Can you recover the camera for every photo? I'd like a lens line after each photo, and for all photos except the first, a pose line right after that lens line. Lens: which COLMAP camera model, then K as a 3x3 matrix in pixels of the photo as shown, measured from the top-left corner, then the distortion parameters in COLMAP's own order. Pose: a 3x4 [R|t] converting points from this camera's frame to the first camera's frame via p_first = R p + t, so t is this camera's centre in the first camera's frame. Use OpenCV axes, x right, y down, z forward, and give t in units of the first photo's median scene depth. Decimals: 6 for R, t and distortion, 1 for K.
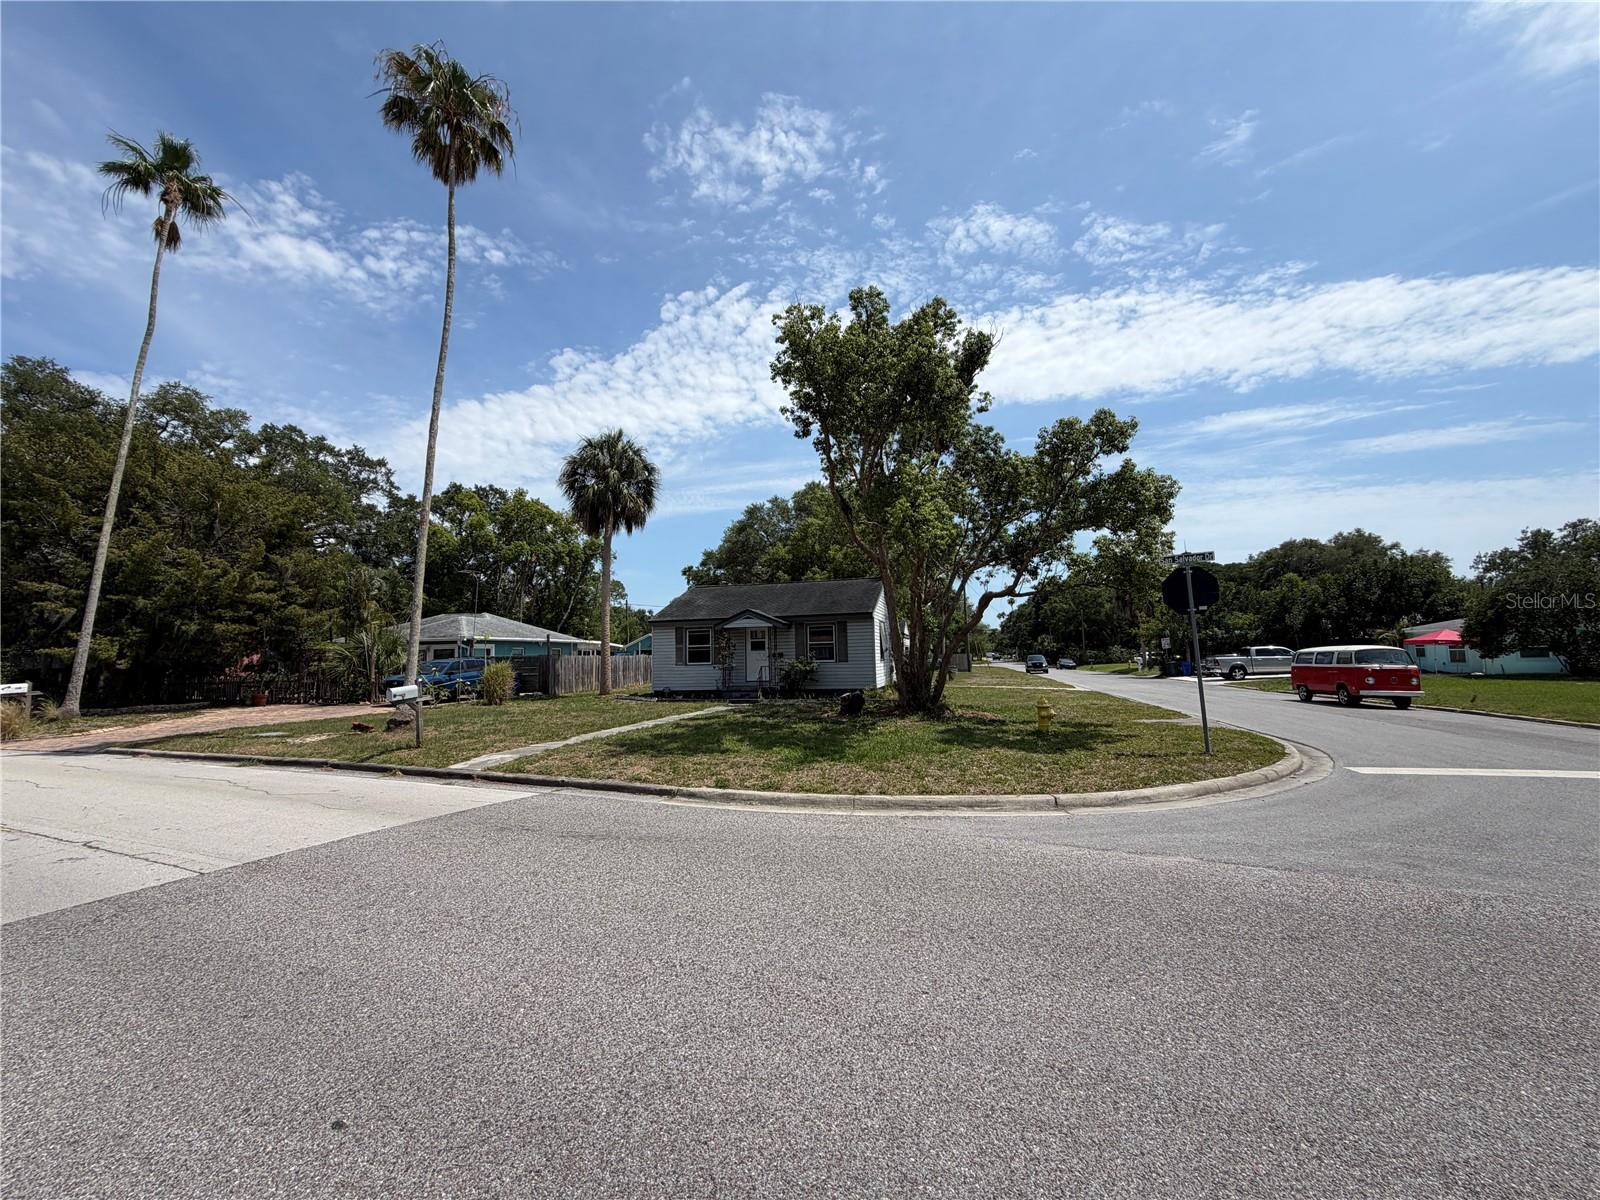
lens RADIAL K [[633.2, 0, 791.4], [0, 633.2, 599.0], [0, 0, 1]] dist [0.000222, -0.000053]
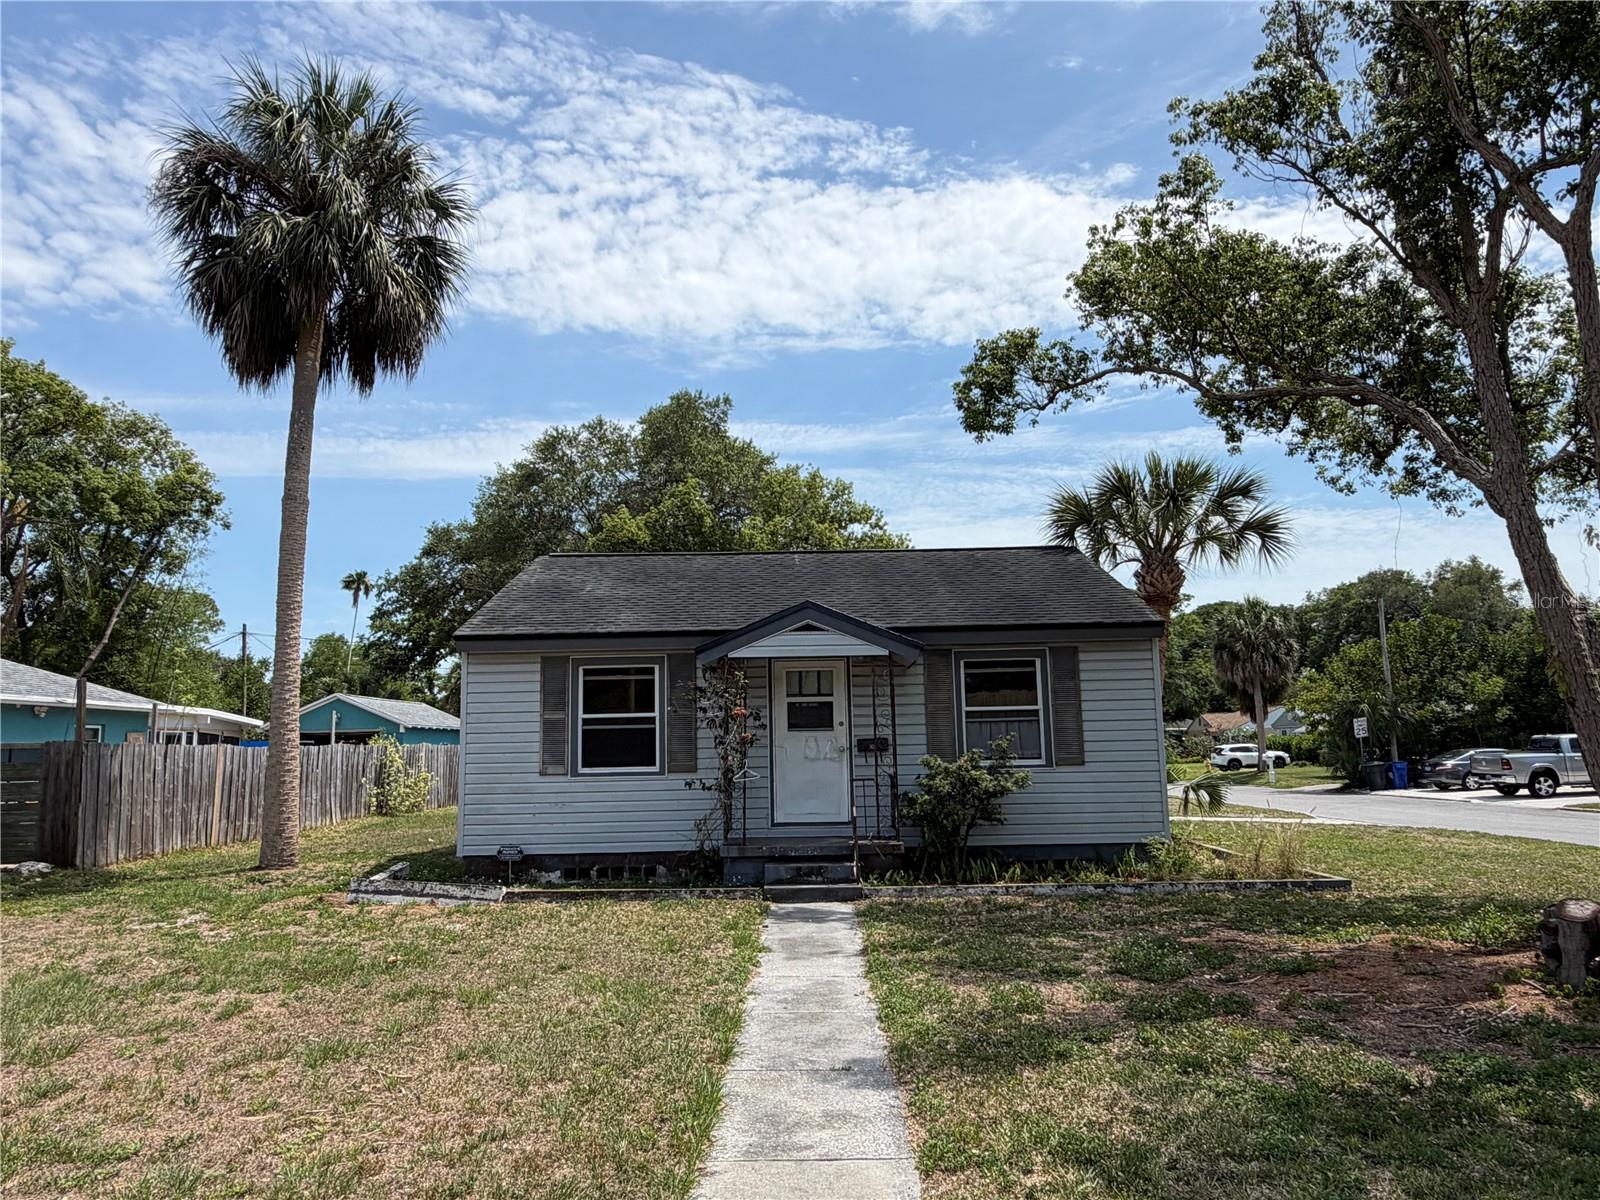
lens RADIAL K [[1064.0, 0, 800.0], [0, 1064.0, 600.0], [0, 0, 1]] dist [-0.000128, -0.000067]
pose [[0.965809, 0.039473, 0.256232, -0.162219], [-0.026439, 0.998184, -0.054119, 0.034262], [-0.257903, 0.045494, 0.965099, 0.361809]]
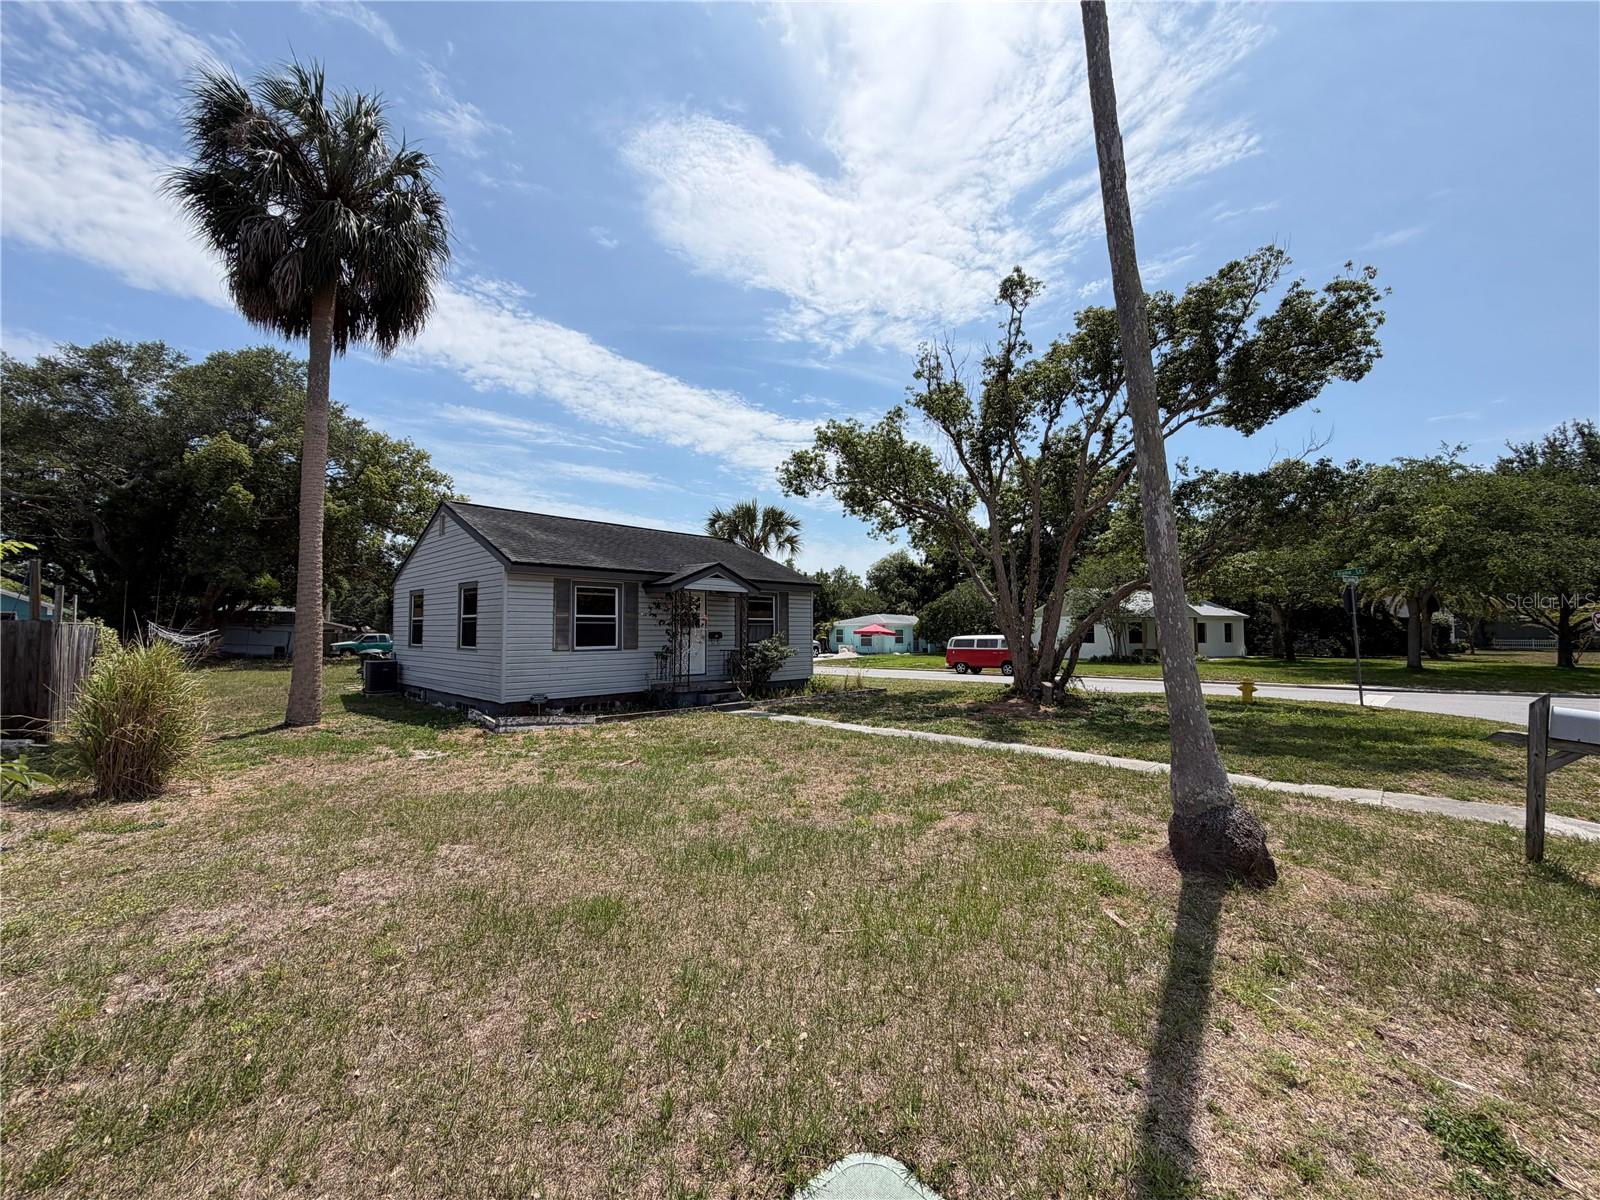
lens RADIAL K [[633.2, 0, 791.4], [0, 633.2, 599.0], [0, 0, 1]] dist [0.000222, -0.000053]
pose [[0.485788, 0.065267, 0.871637, -0.450507], [-0.089390, 0.995689, -0.024737, 0.046823], [-0.869494, -0.065898, 0.489528, 0.470642]]
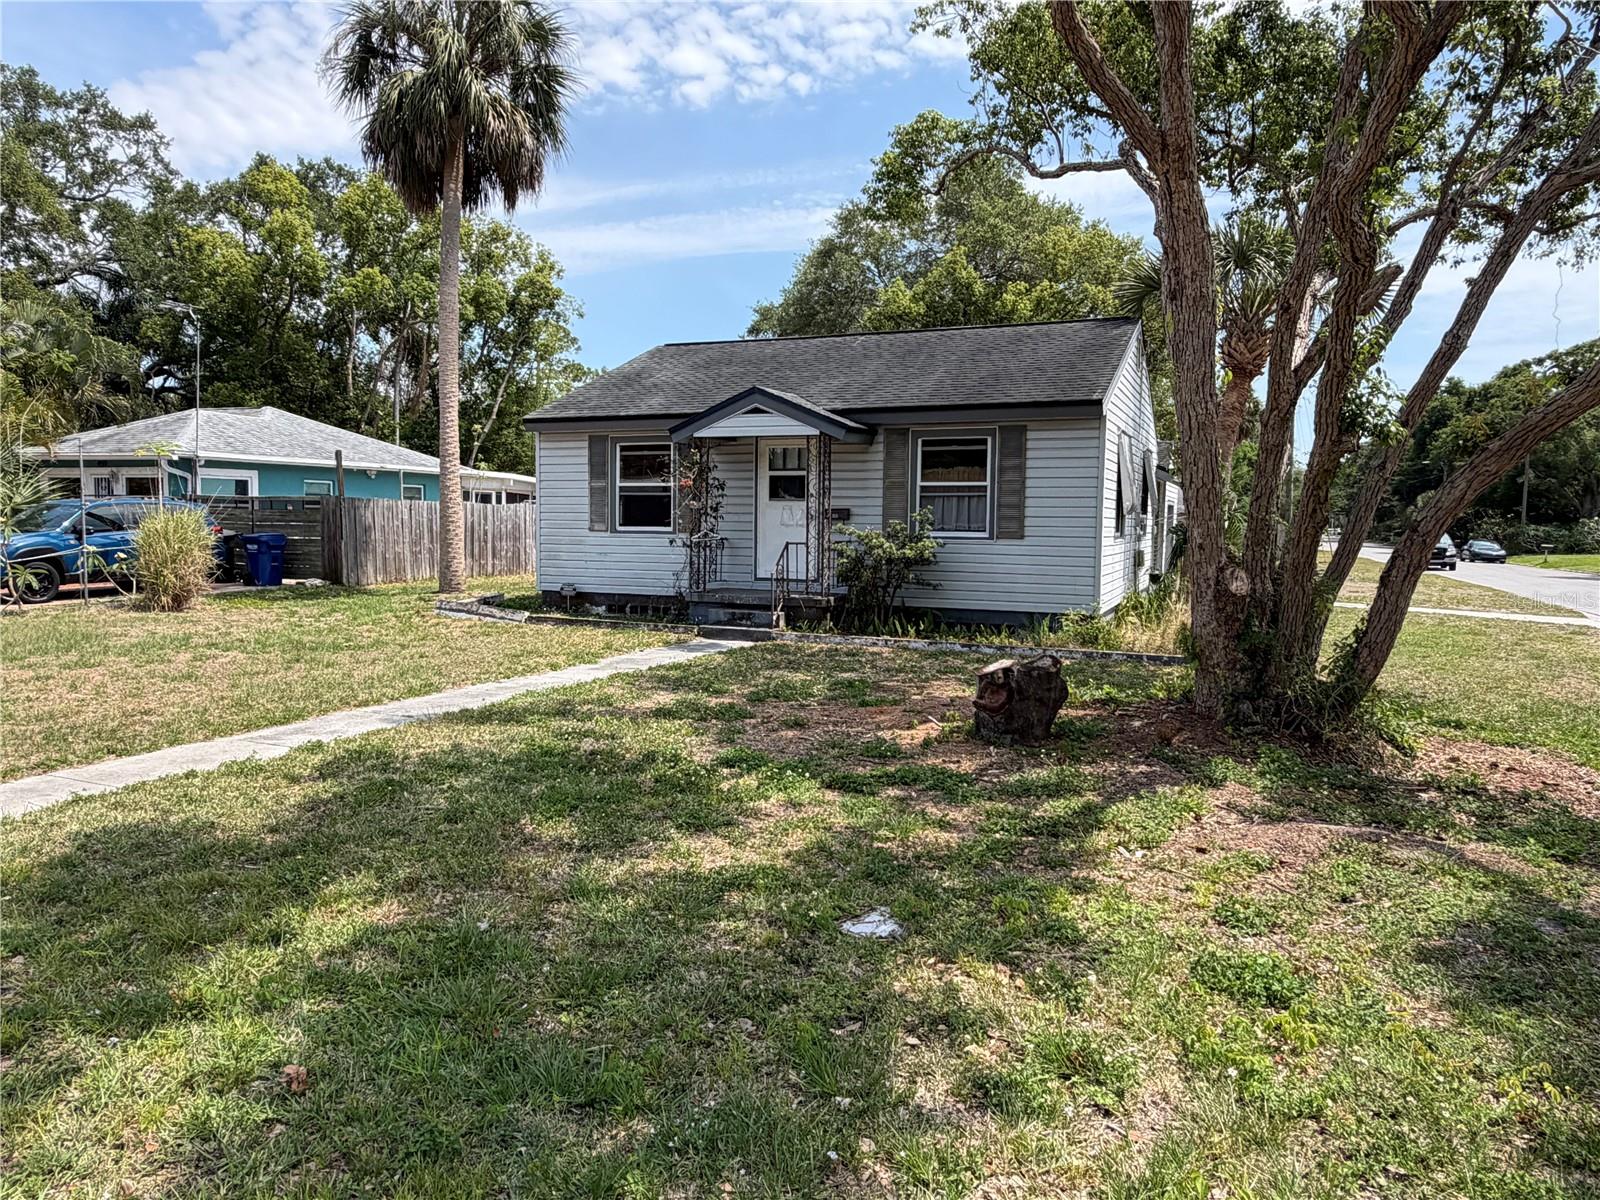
lens RADIAL K [[1064.0, 0, 781.8], [0, 1064.0, 599.8], [0, 0, 1]] dist [-0.000702, 0.002315]
pose [[0.989097, 0.044255, -0.140457, 0.029515], [-0.019763, 0.985040, 0.171190, 0.024135], [0.145932, -0.166548, 0.975175, 0.285928]]
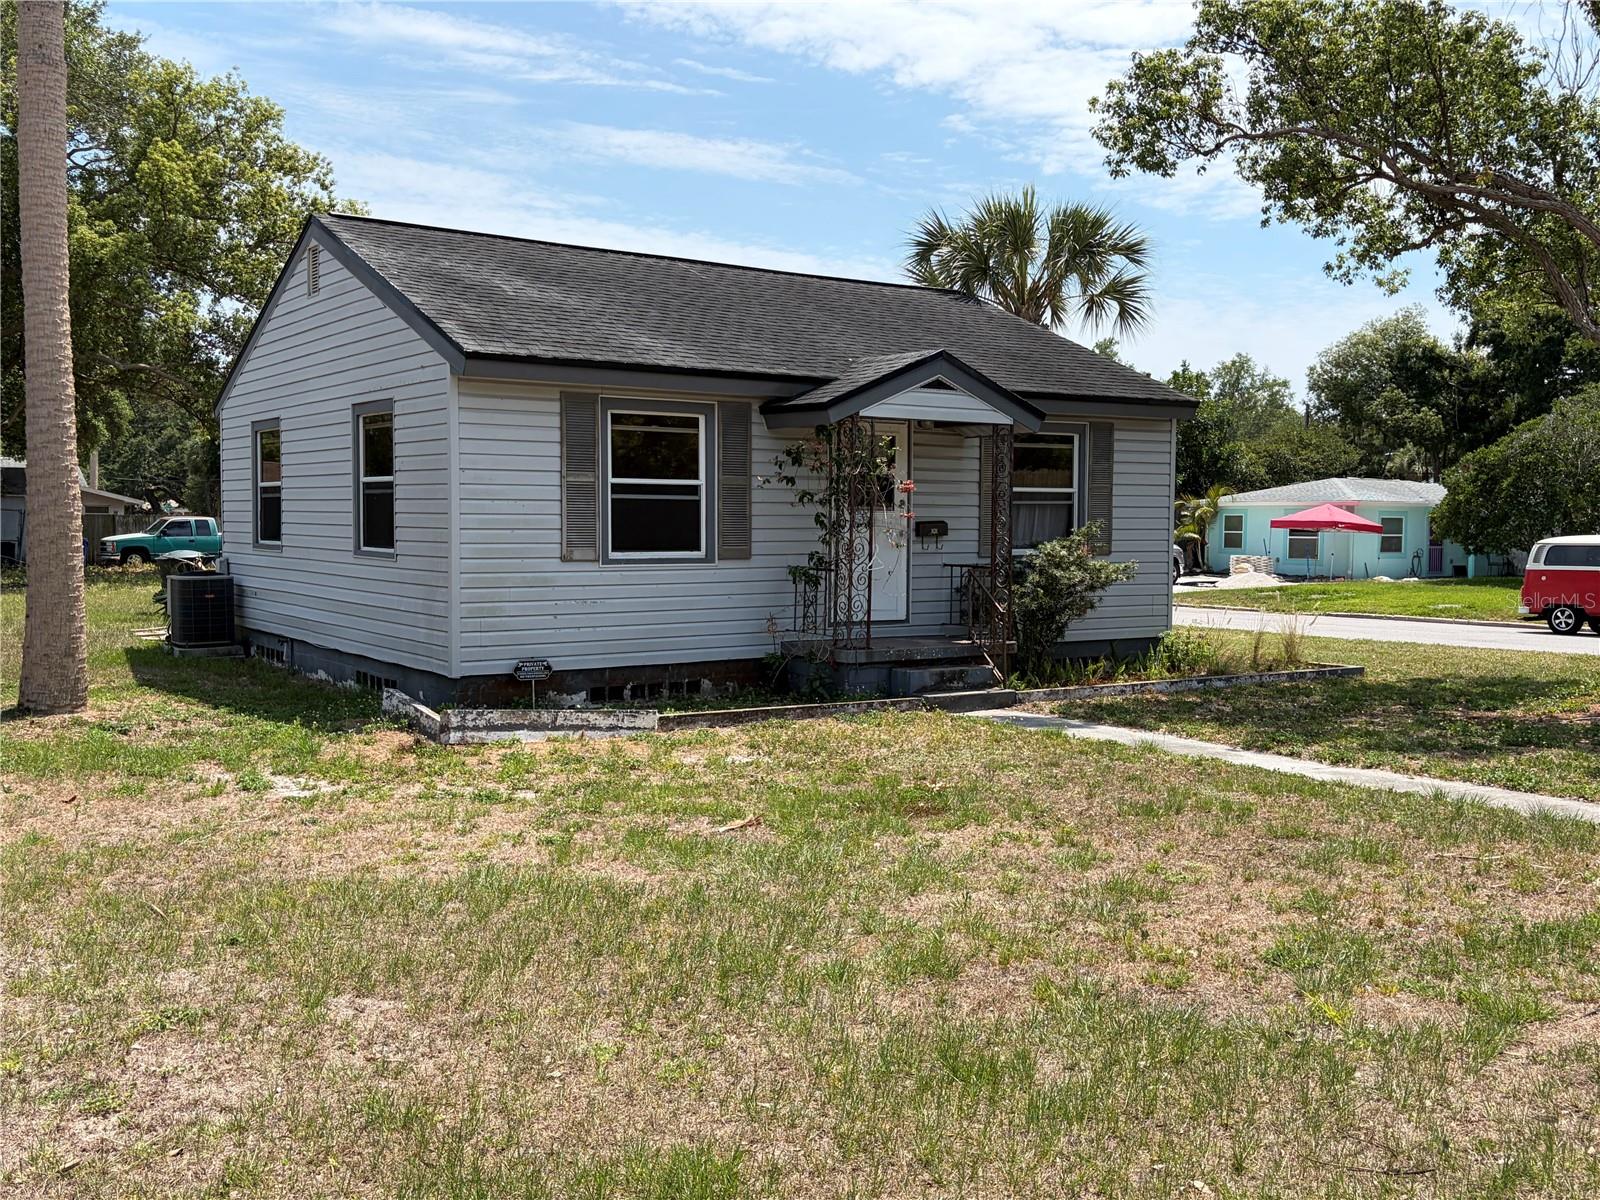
lens RADIAL K [[1511.2, 0, 802.9], [0, 1511.2, 604.0], [0, 0, 1]] dist [0.029187, -0.013068]
pose [[0.647244, -0.017420, 0.762084, -0.444196], [-0.091343, 0.990763, 0.100226, 0.047310], [-0.756791, -0.134482, 0.639674, 0.480518]]
